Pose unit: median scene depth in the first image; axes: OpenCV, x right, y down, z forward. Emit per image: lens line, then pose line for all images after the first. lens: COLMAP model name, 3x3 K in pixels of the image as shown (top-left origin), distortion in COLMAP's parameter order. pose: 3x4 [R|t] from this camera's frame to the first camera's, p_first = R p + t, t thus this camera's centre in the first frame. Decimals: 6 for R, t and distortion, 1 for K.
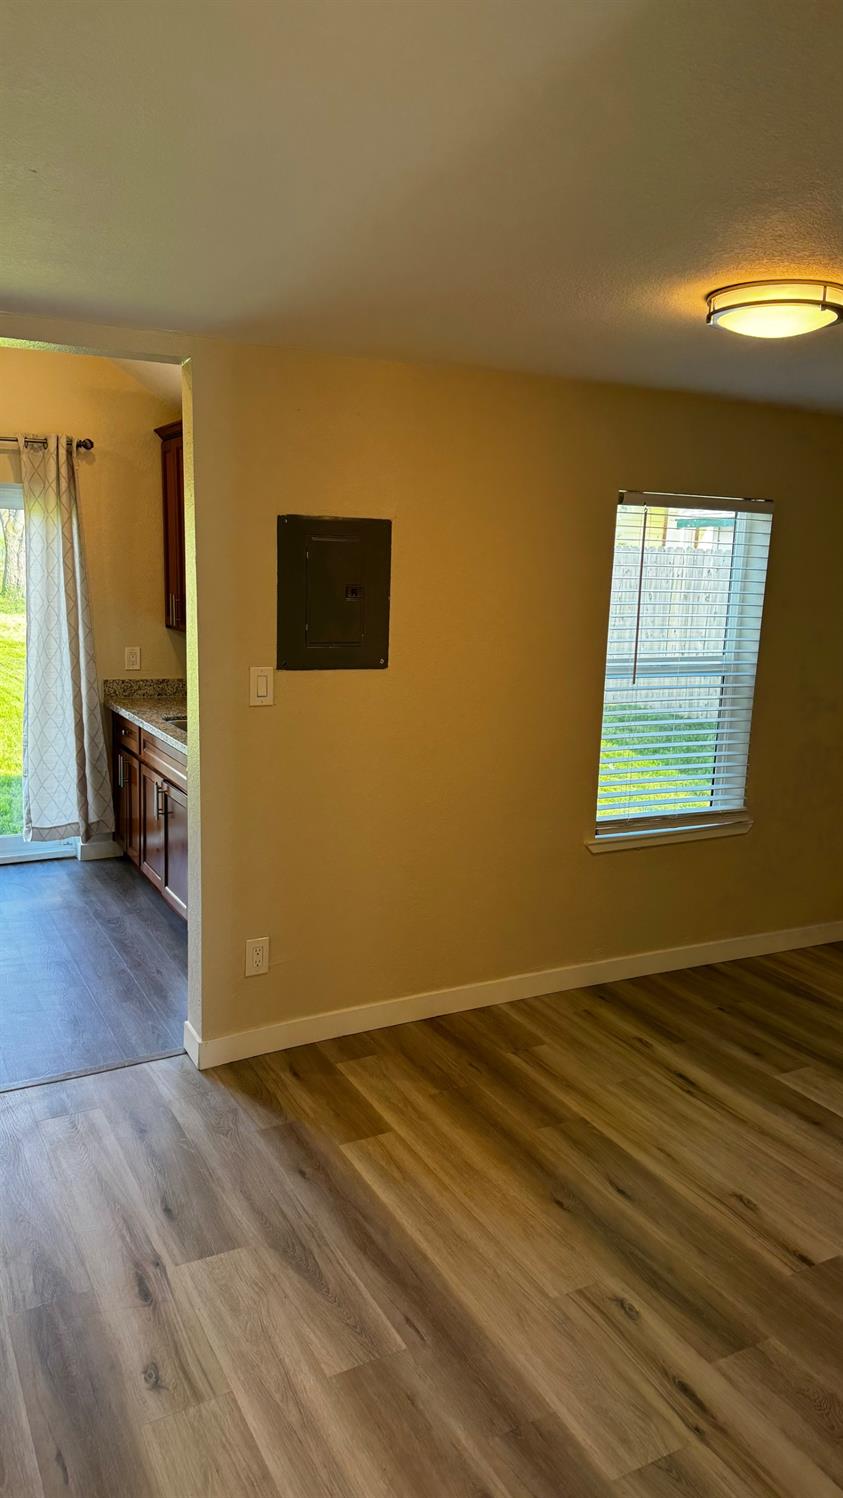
lens RADIAL K [[1037.4, 0, 432.9], [0, 1037.4, 753.1], [0, 0, 1]] dist [0.066716, -0.099899]
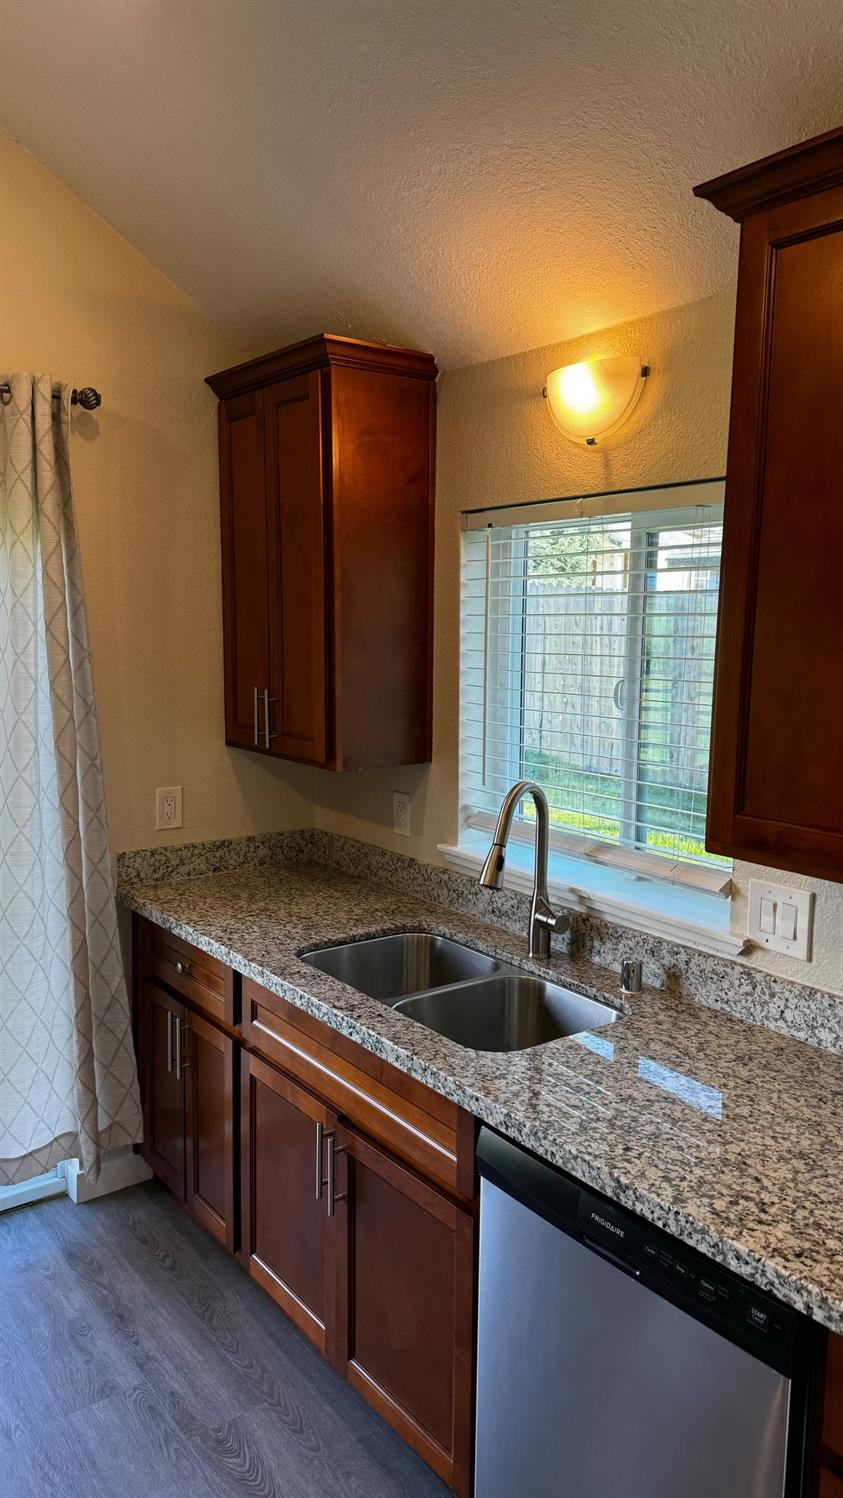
lens RADIAL K [[1006.1, 0, 421.5], [0, 1006.1, 749.0], [0, 0, 1]] dist [0.036888, -0.089556]
pose [[0.988466, -0.040880, 0.145822, -0.244140], [0.047503, 0.997978, -0.042229, -0.096622], [-0.143801, 0.048669, 0.988409, 0.493659]]
